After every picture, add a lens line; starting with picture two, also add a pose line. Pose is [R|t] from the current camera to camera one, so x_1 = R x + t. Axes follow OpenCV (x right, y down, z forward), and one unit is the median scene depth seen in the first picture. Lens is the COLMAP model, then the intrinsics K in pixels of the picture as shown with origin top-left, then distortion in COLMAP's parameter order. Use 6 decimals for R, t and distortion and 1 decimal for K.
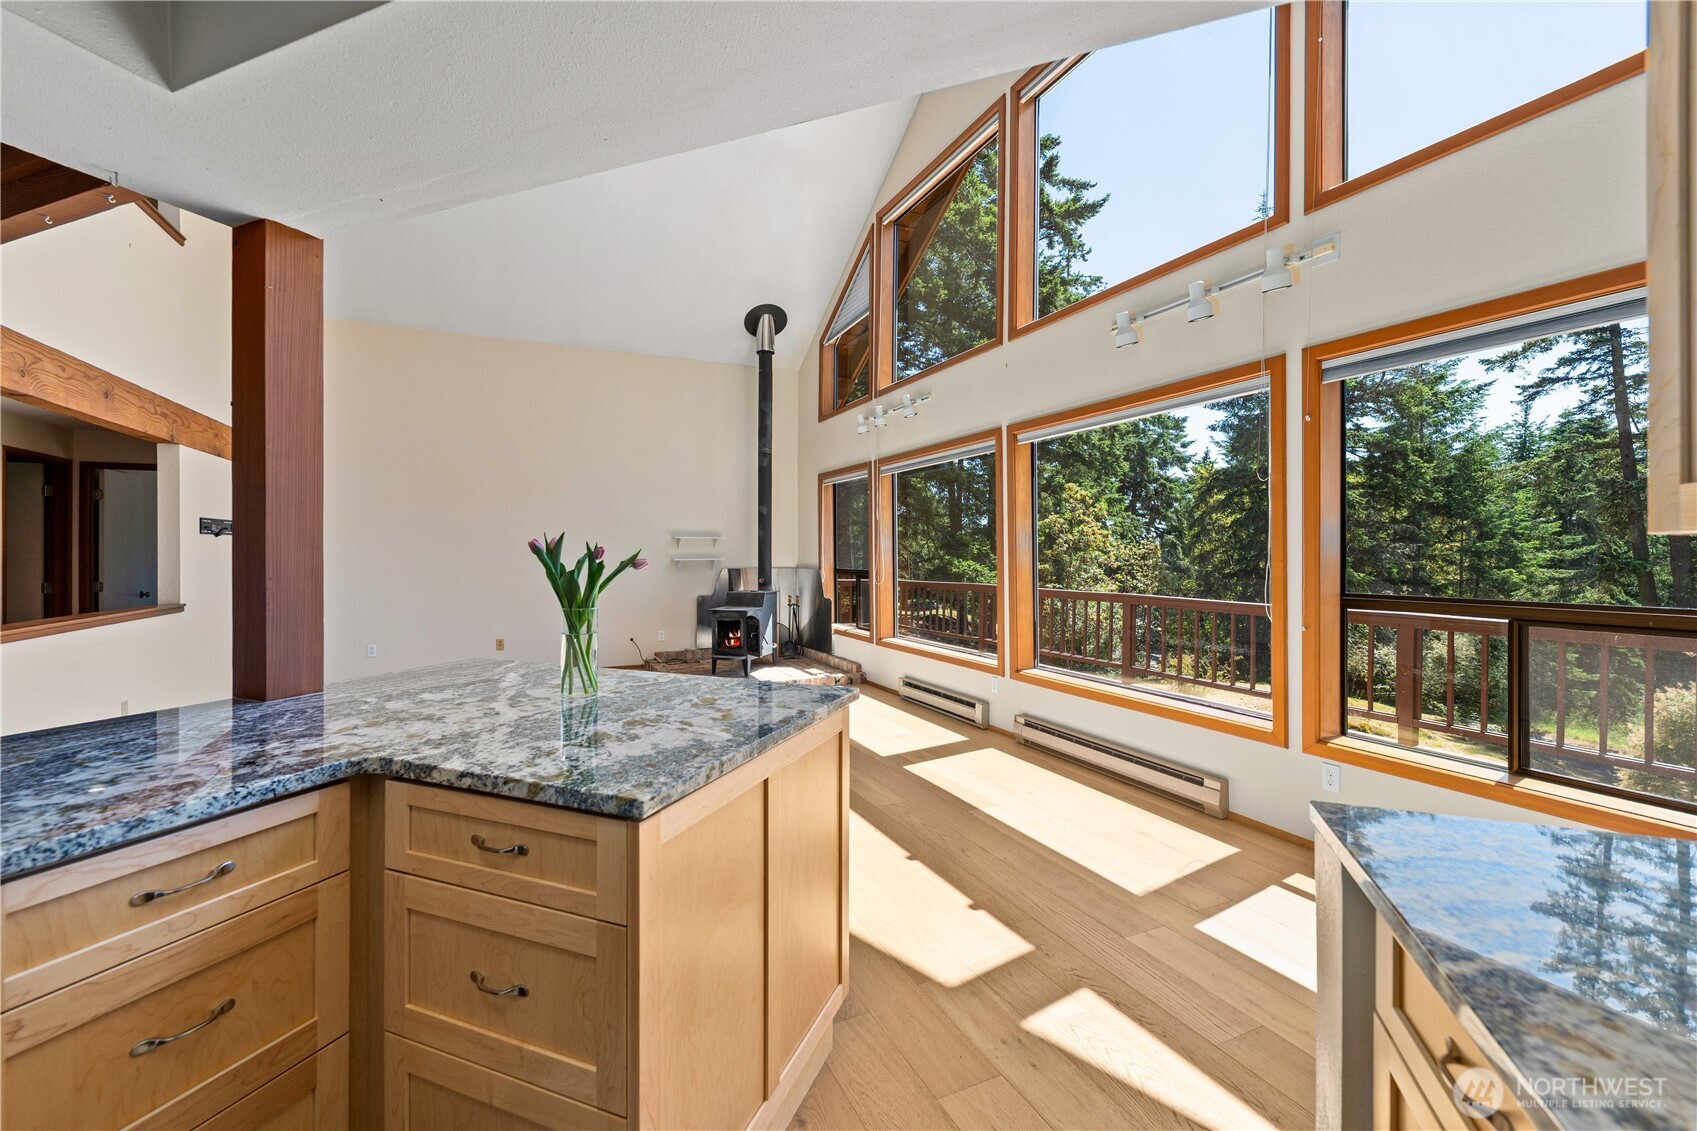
lens RADIAL K [[696.4, 0, 832.5], [0, 696.4, 555.7], [0, 0, 1]] dist [0.006165, -0.002899]
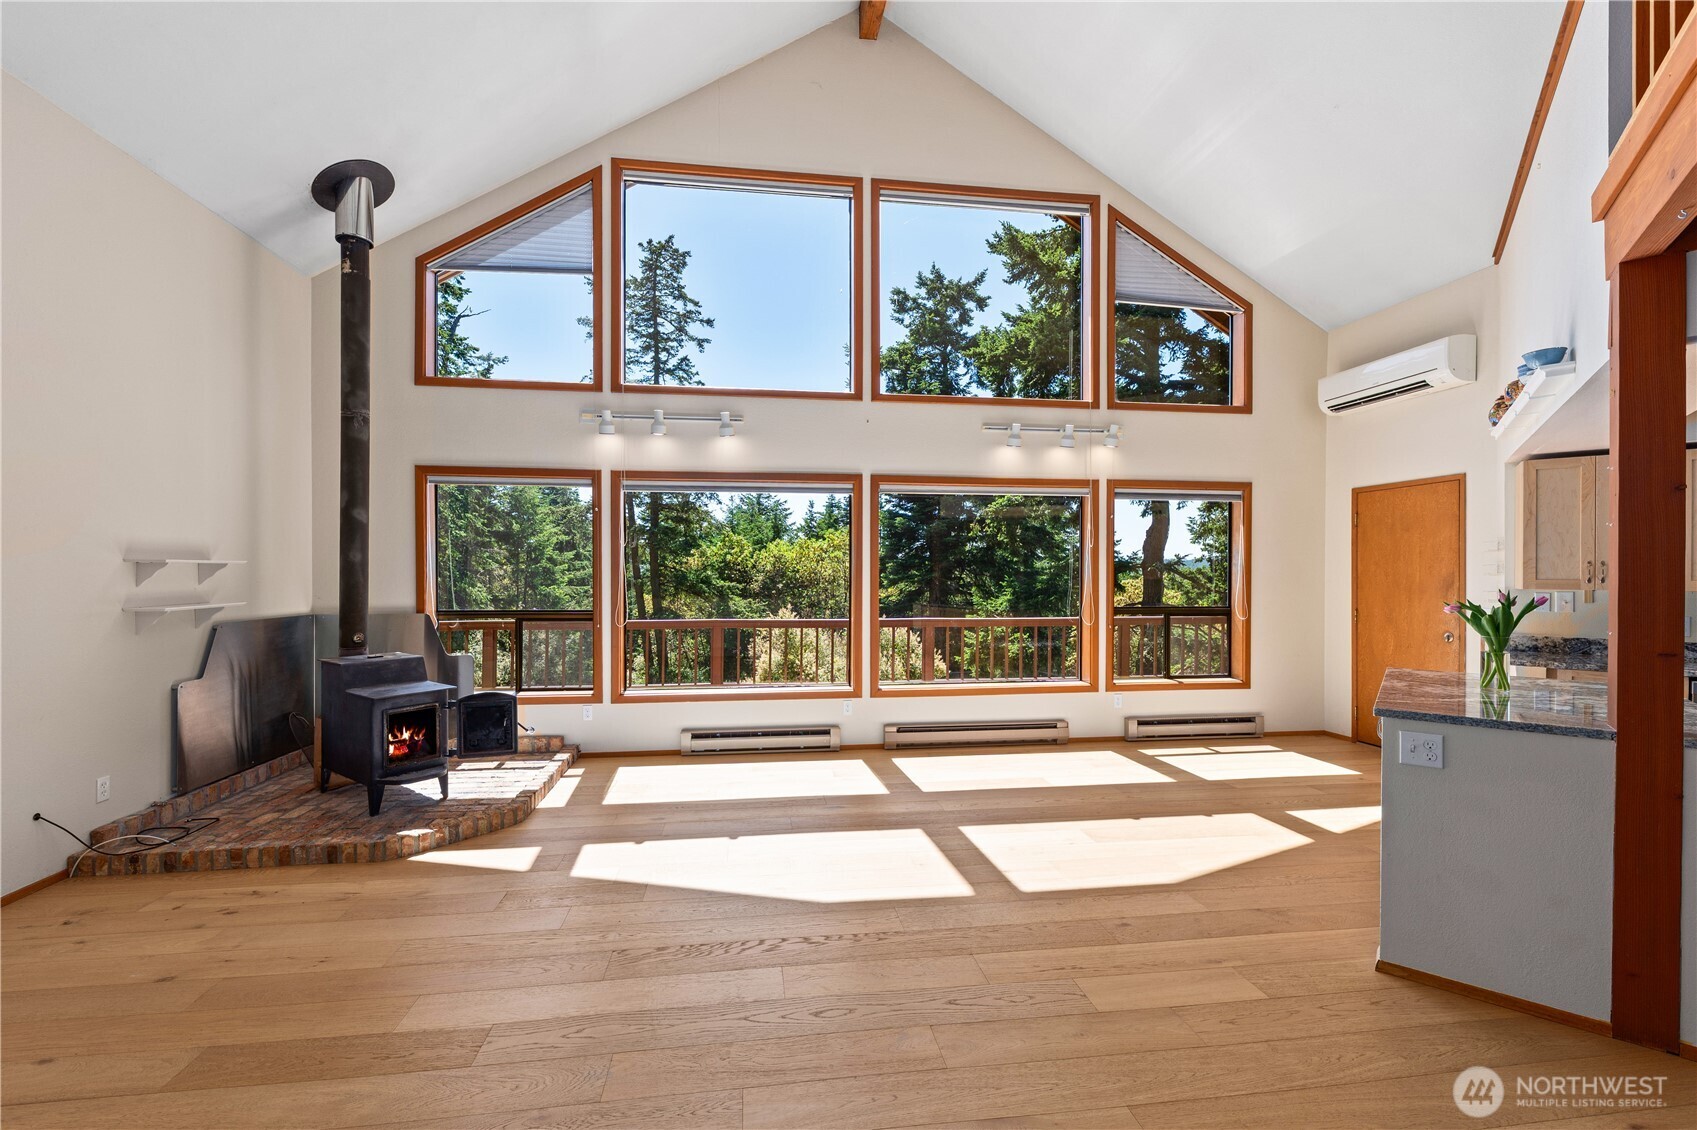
lens RADIAL K [[696.4, 0, 847.3], [0, 696.4, 579.9], [0, 0, 1]] dist [0.006165, -0.002899]
pose [[0.291046, -0.008264, 0.956673, -0.584846], [0.002716, 0.999966, 0.007812, -0.017596], [-0.956705, 0.000324, 0.291059, 0.491170]]
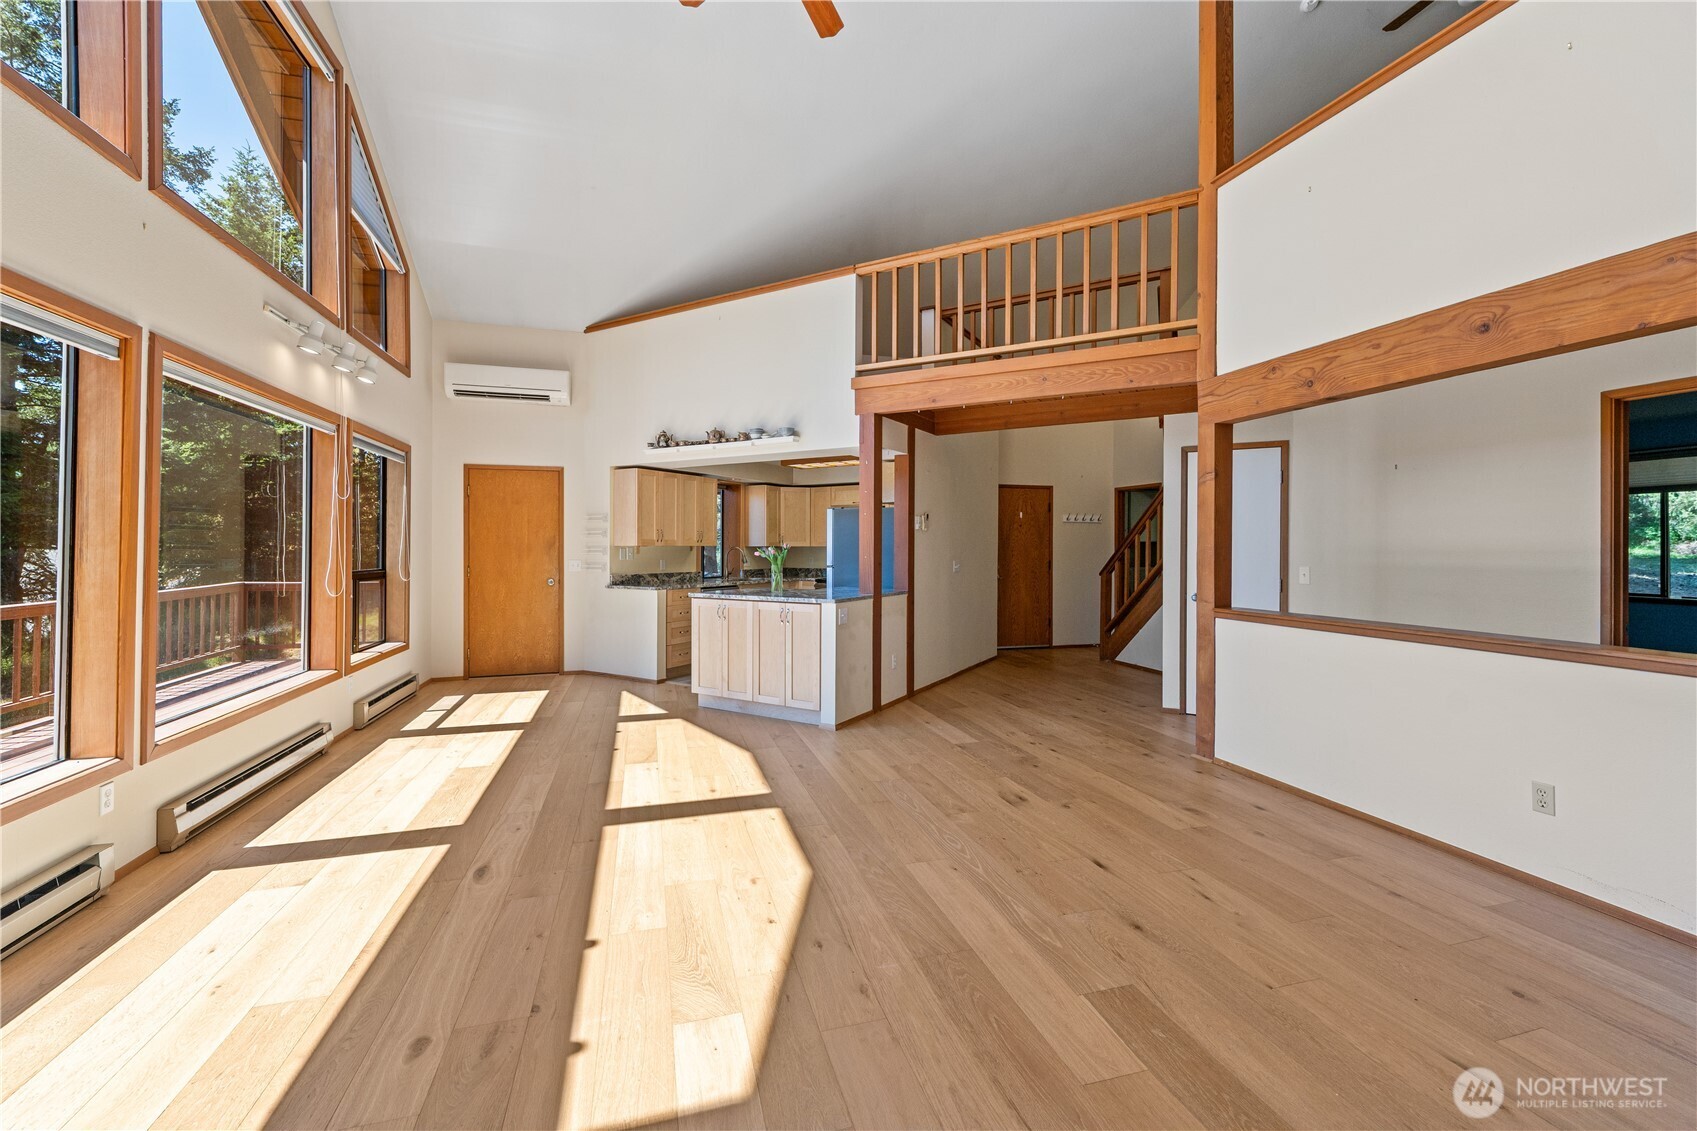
lens RADIAL K [[696.4, 0, 833.1], [0, 696.4, 537.7], [0, 0, 1]] dist [0.006165, -0.002899]
pose [[-0.984746, 0.001450, 0.173991, -0.285008], [-0.000435, 0.999942, -0.010797, -0.004686], [-0.173997, -0.010708, -0.984688, 1.032746]]
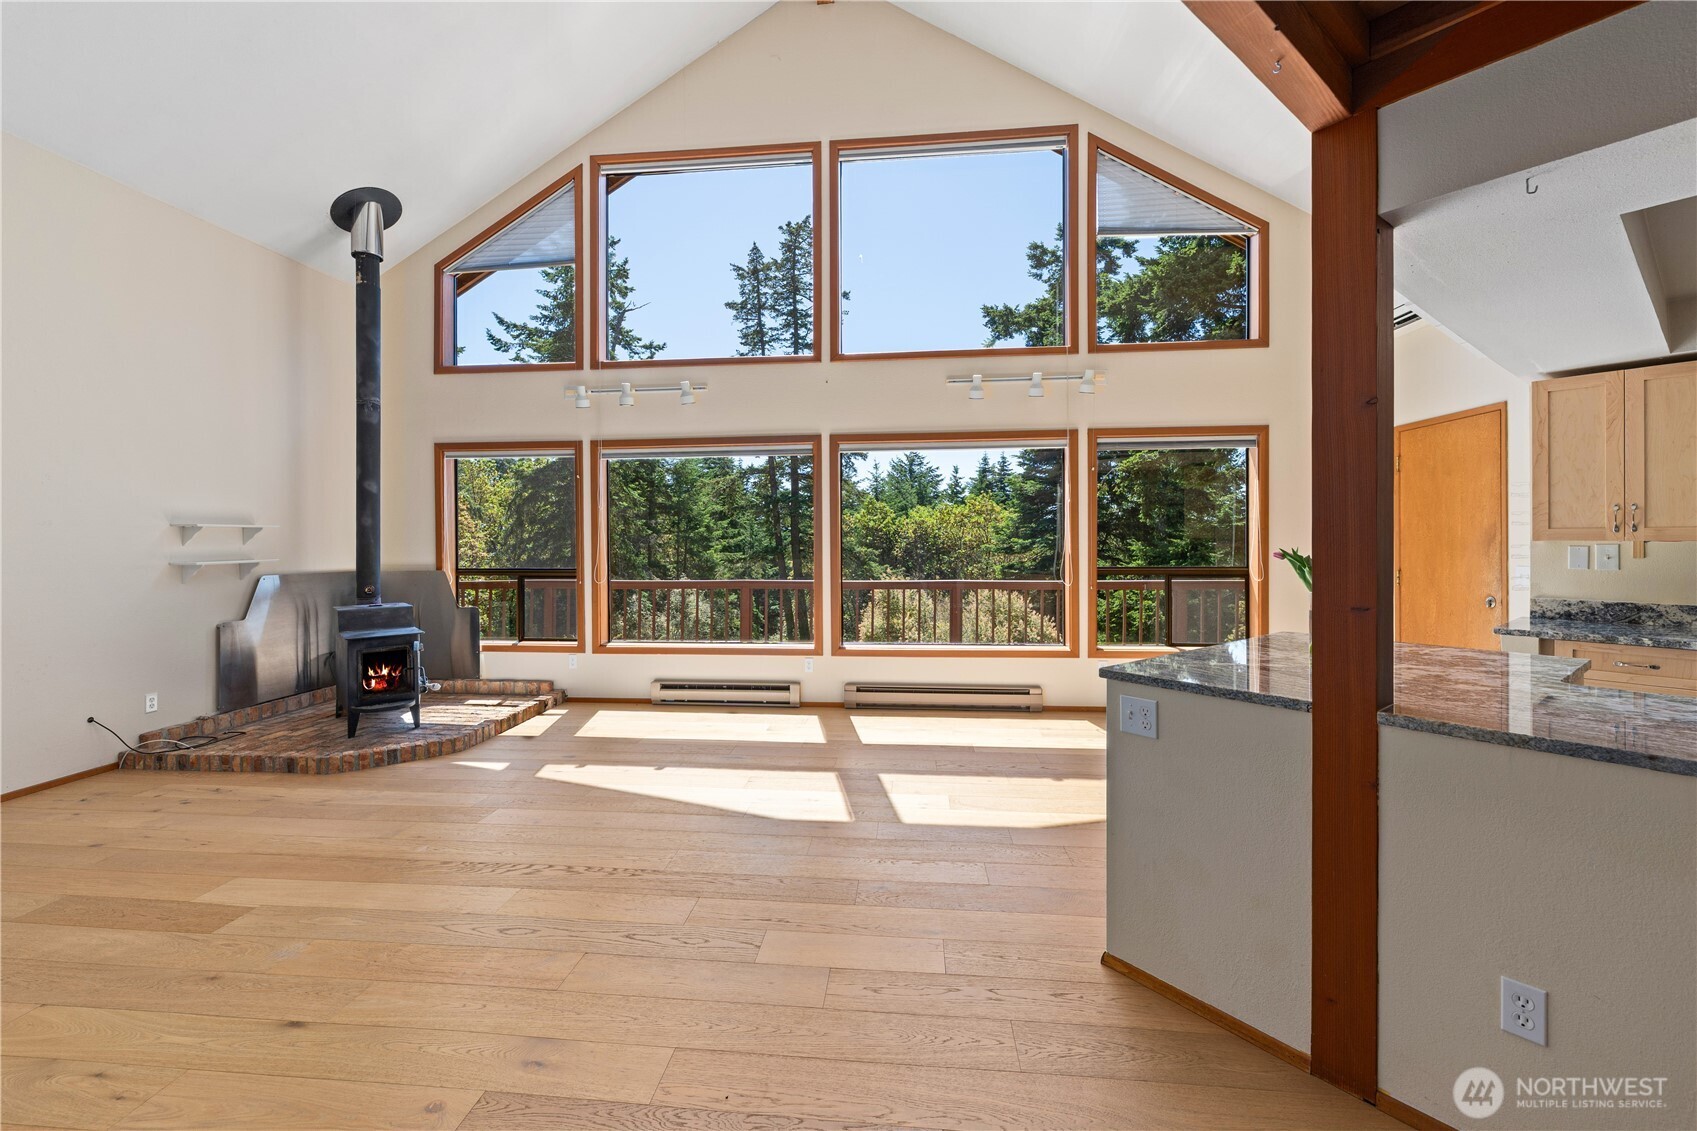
lens RADIAL K [[696.4, 0, 857.4], [0, 696.4, 544.6], [0, 0, 1]] dist [0.006165, -0.002899]
pose [[0.503973, -0.007338, 0.863688, -0.493228], [0.009932, 0.999947, 0.002700, -0.006624], [-0.863662, 0.007217, 0.504019, 0.268243]]
